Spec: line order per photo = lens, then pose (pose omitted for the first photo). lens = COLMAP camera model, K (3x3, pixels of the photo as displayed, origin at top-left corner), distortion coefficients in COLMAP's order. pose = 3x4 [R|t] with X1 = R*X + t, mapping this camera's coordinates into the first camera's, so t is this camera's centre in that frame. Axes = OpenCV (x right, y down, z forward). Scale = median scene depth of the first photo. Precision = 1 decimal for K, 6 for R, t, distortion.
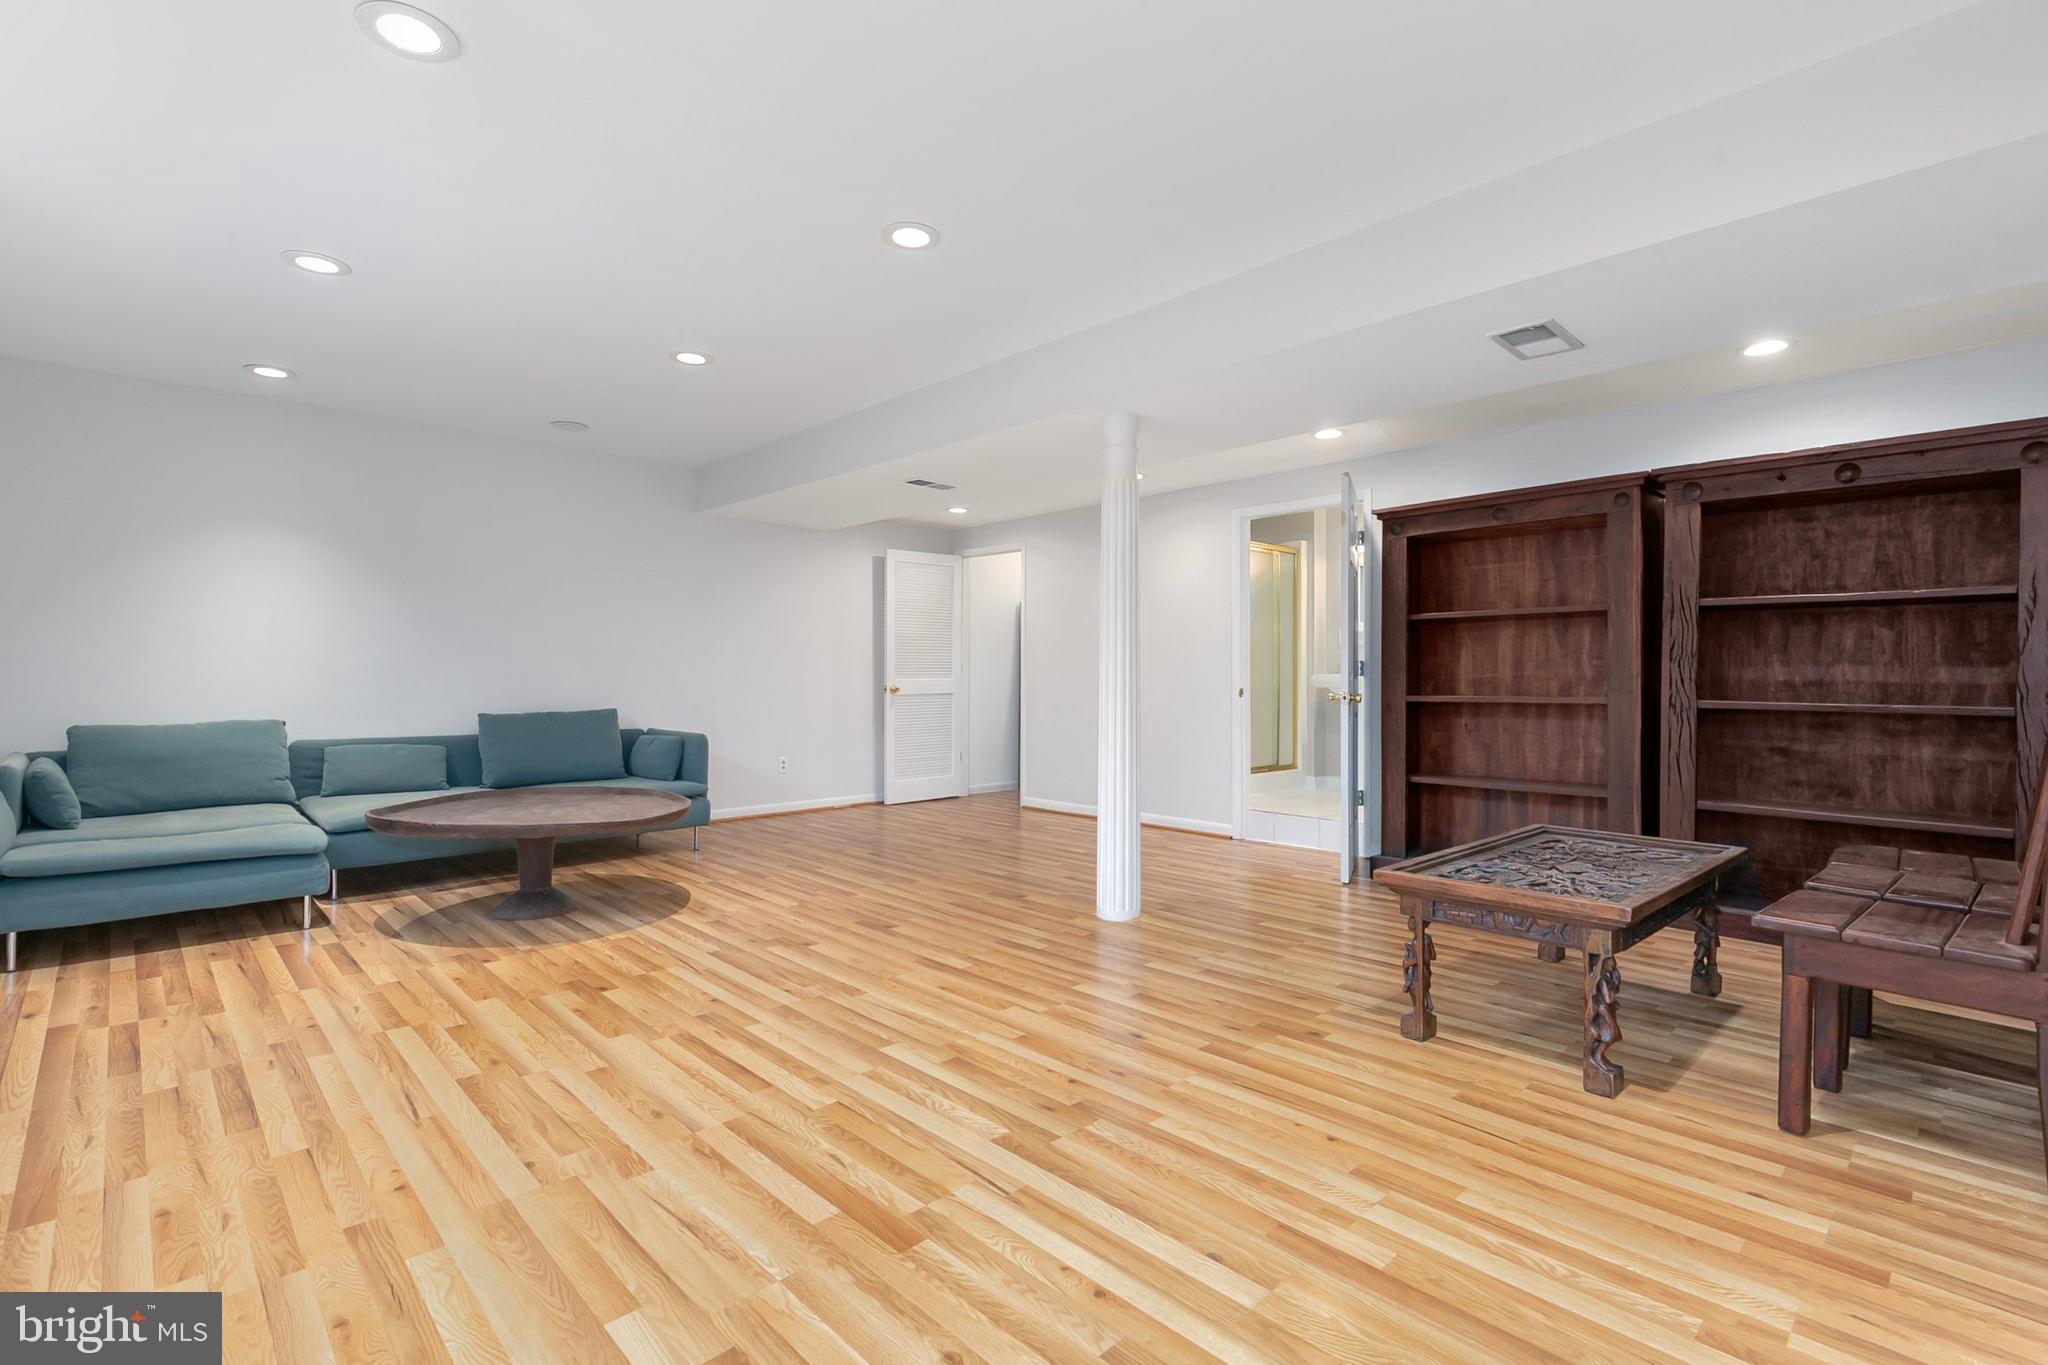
lens RADIAL K [[937.5, 0, 1028.9], [0, 937.5, 695.1], [0, 0, 1]] dist [0.008252, -0.001337]
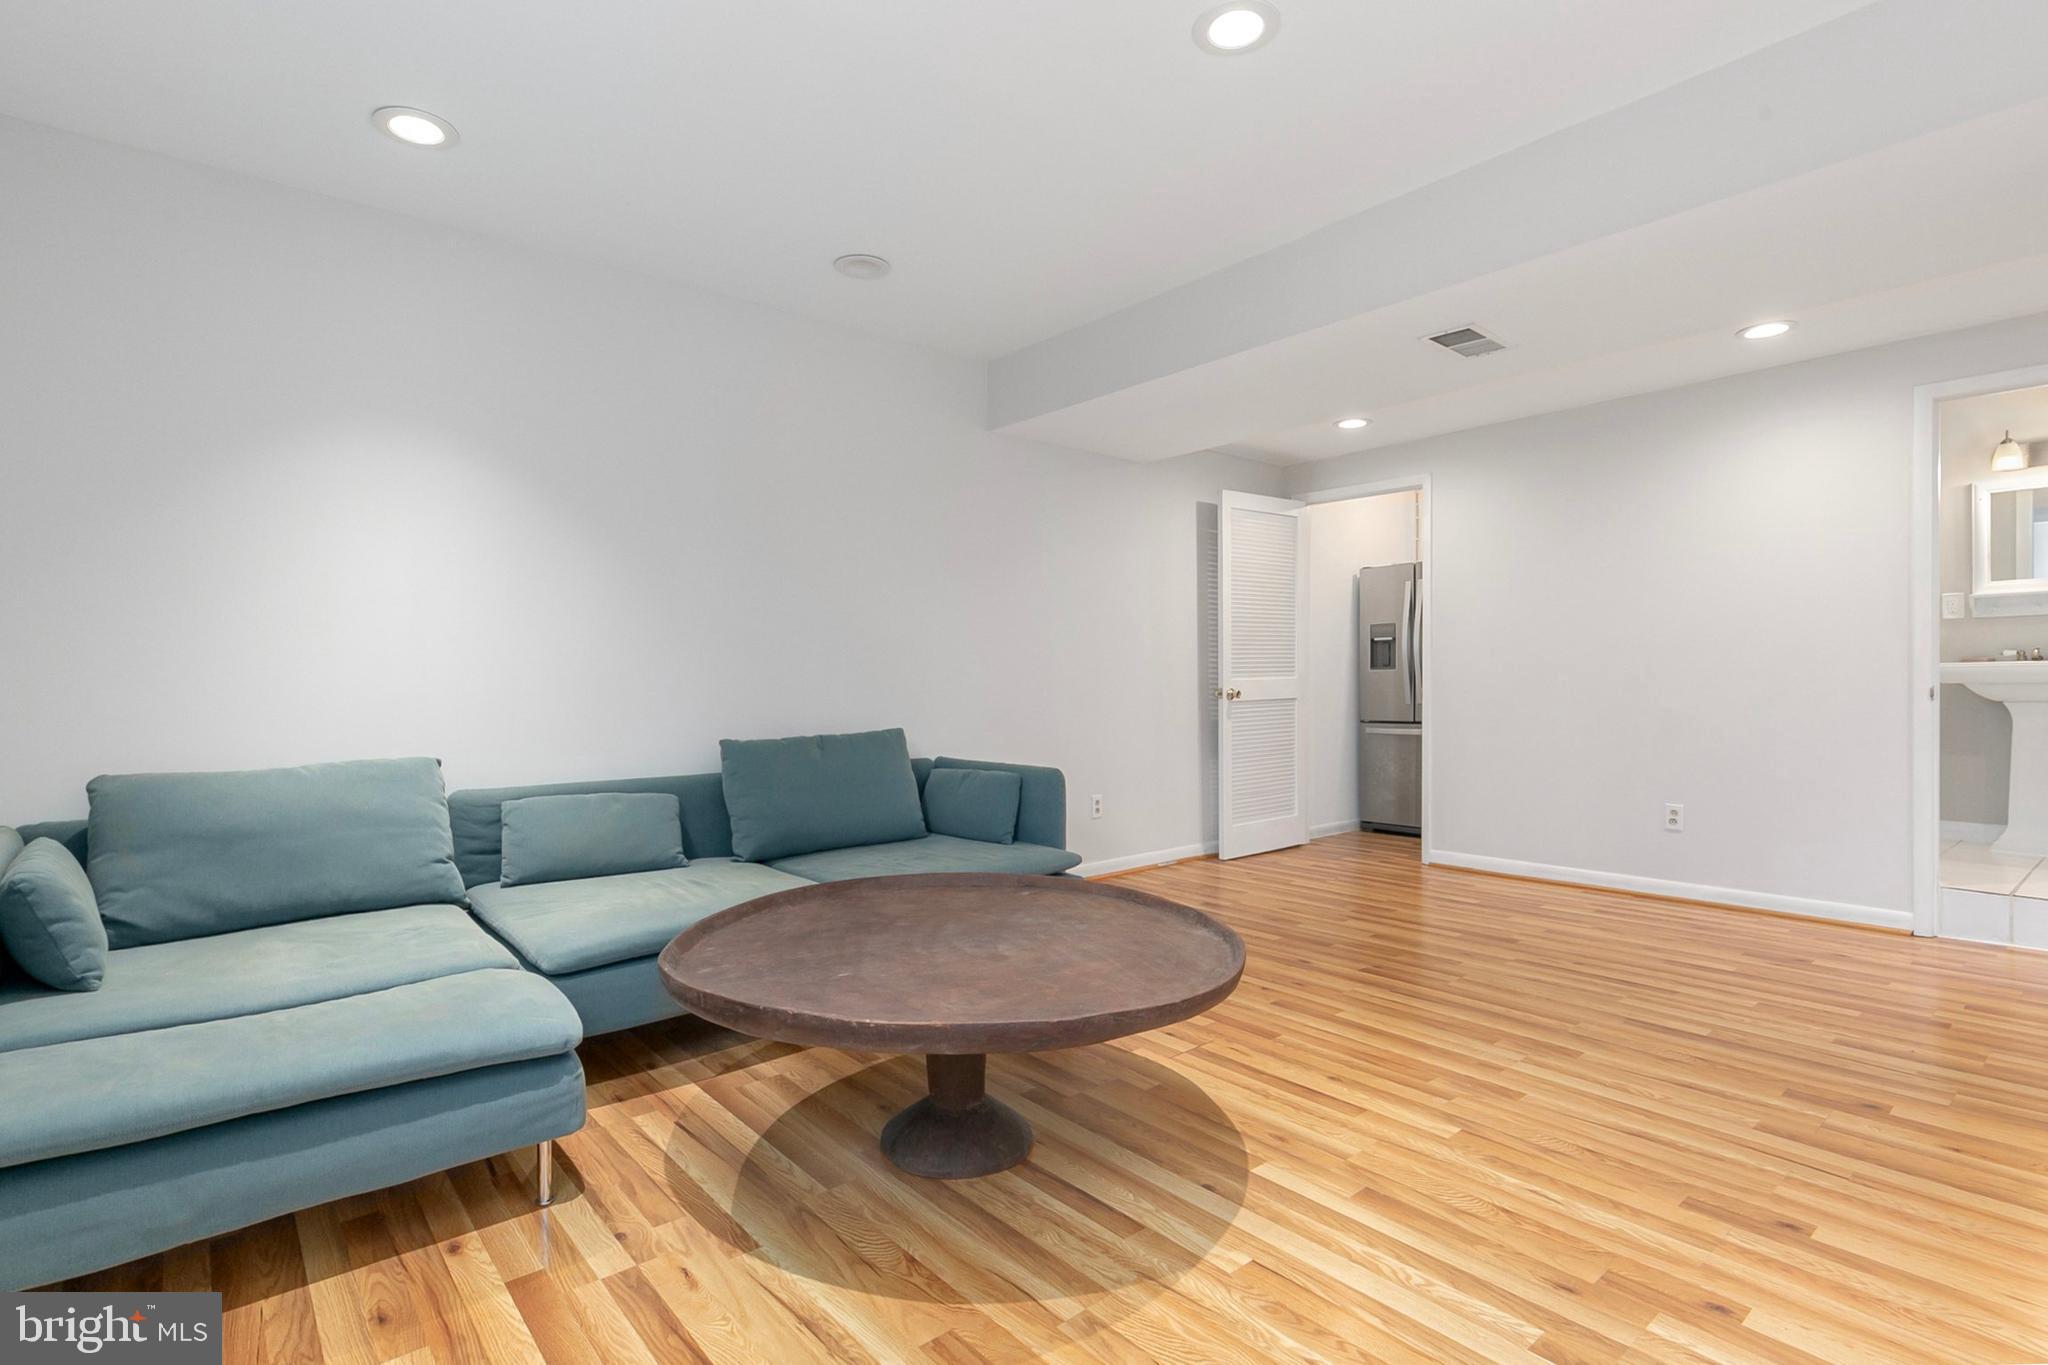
lens RADIAL K [[994.3, 0, 1020.0], [0, 994.3, 691.7], [0, 0, 1]] dist [0.020987, -0.001466]
pose [[0.997319, -0.012493, -0.072101, -0.342324], [0.012075, 0.999908, -0.006229, -0.005939], [0.072173, 0.005342, 0.997378, 0.356594]]
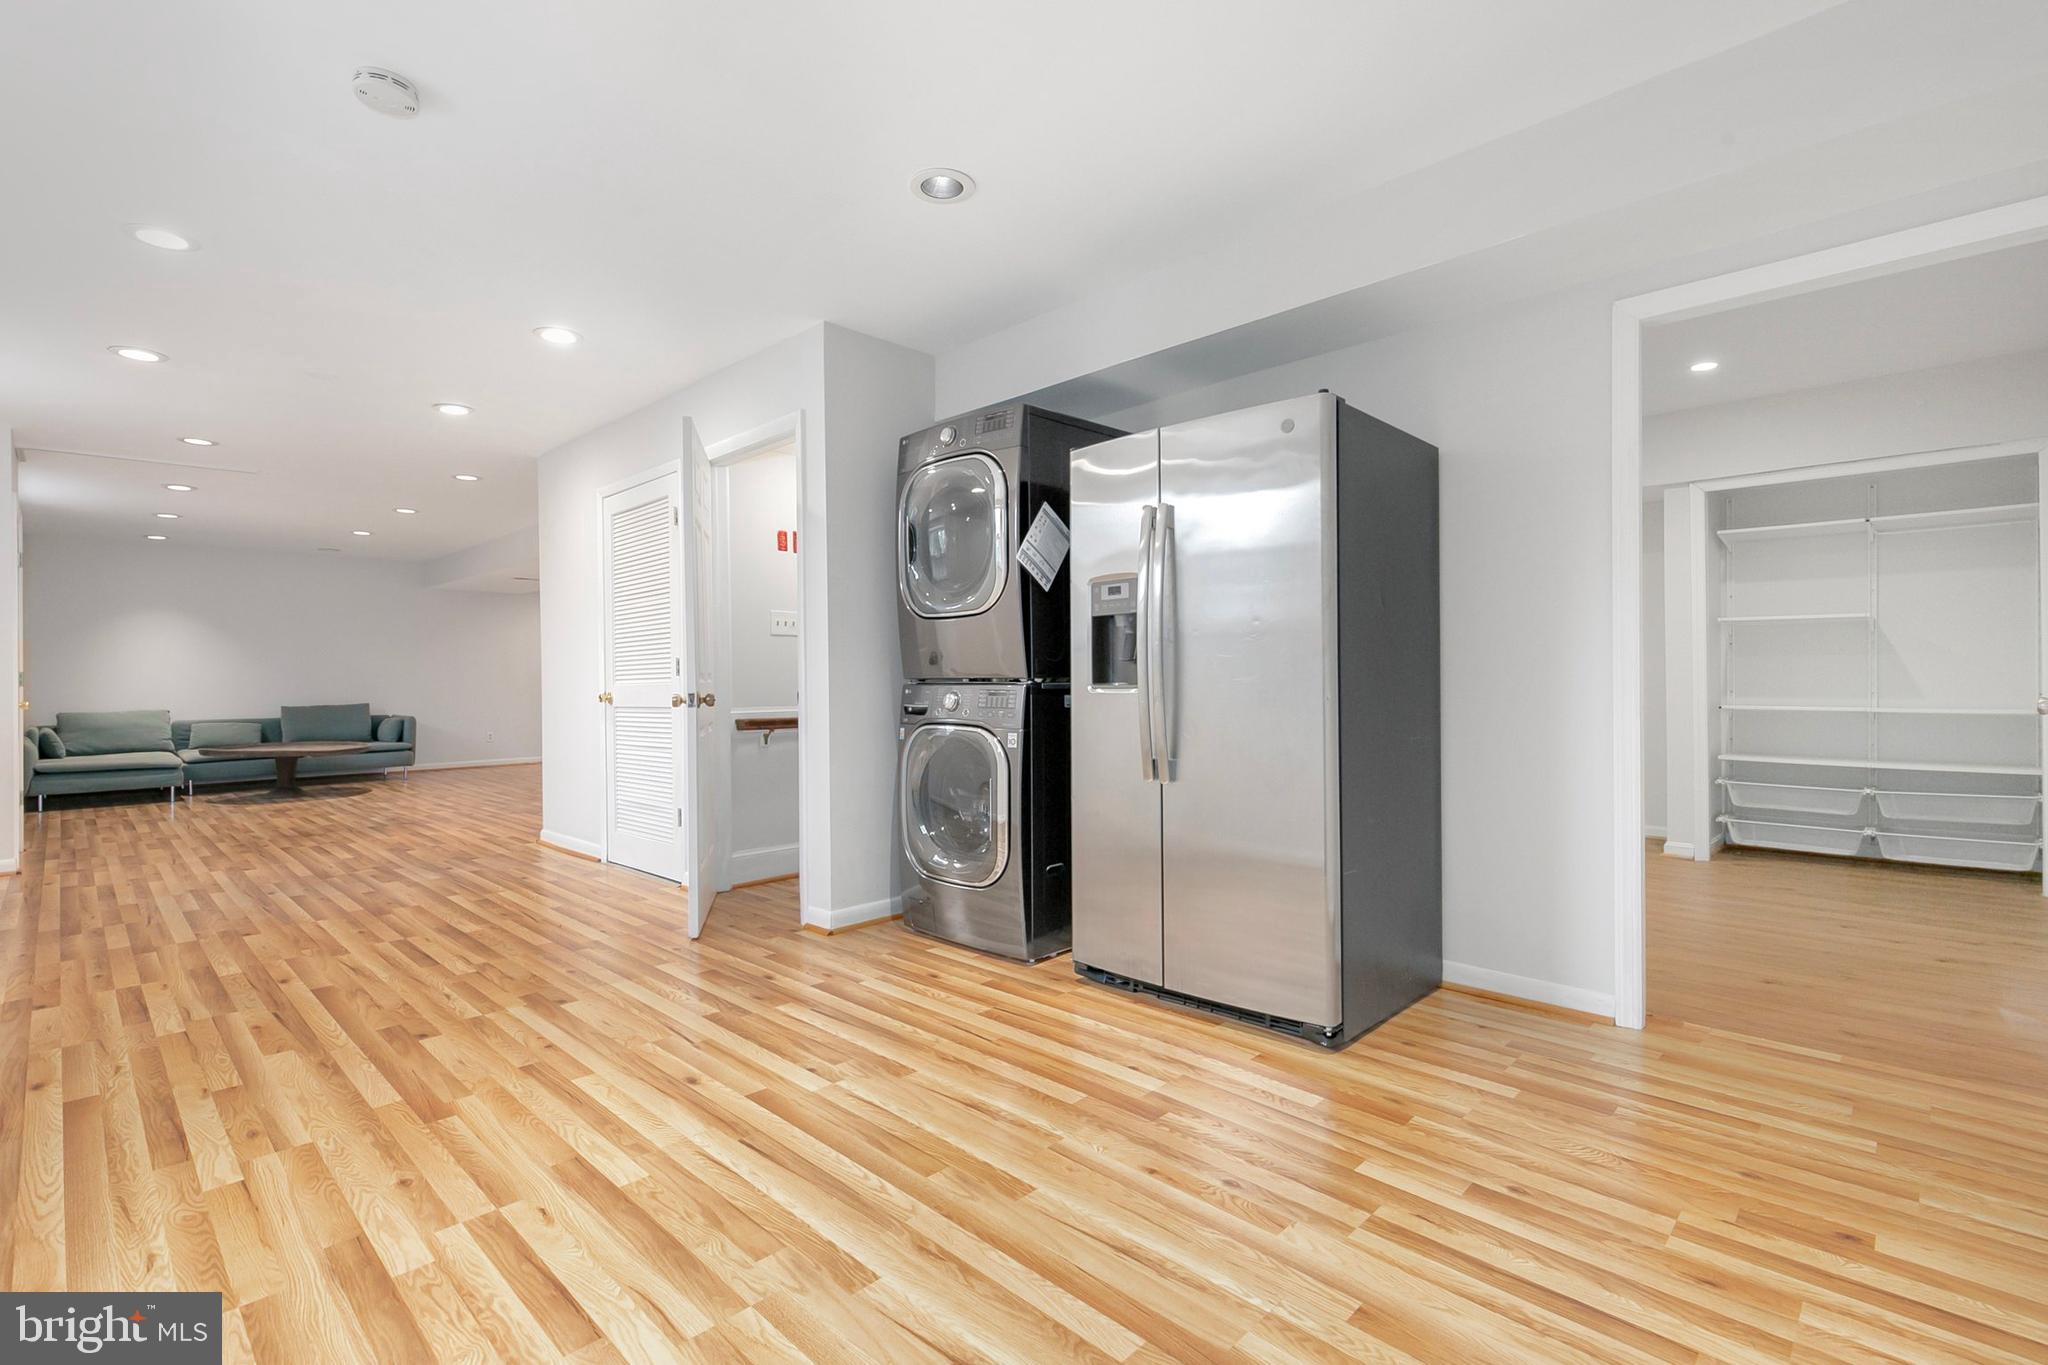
lens RADIAL K [[937.5, 0, 1029.3], [0, 937.5, 673.5], [0, 0, 1]] dist [0.008252, -0.001337]
pose [[0.999200, -0.009771, 0.038767, 0.818540], [0.010658, 0.999684, -0.022760, 0.012896], [-0.038533, 0.023155, 0.998989, -0.914304]]
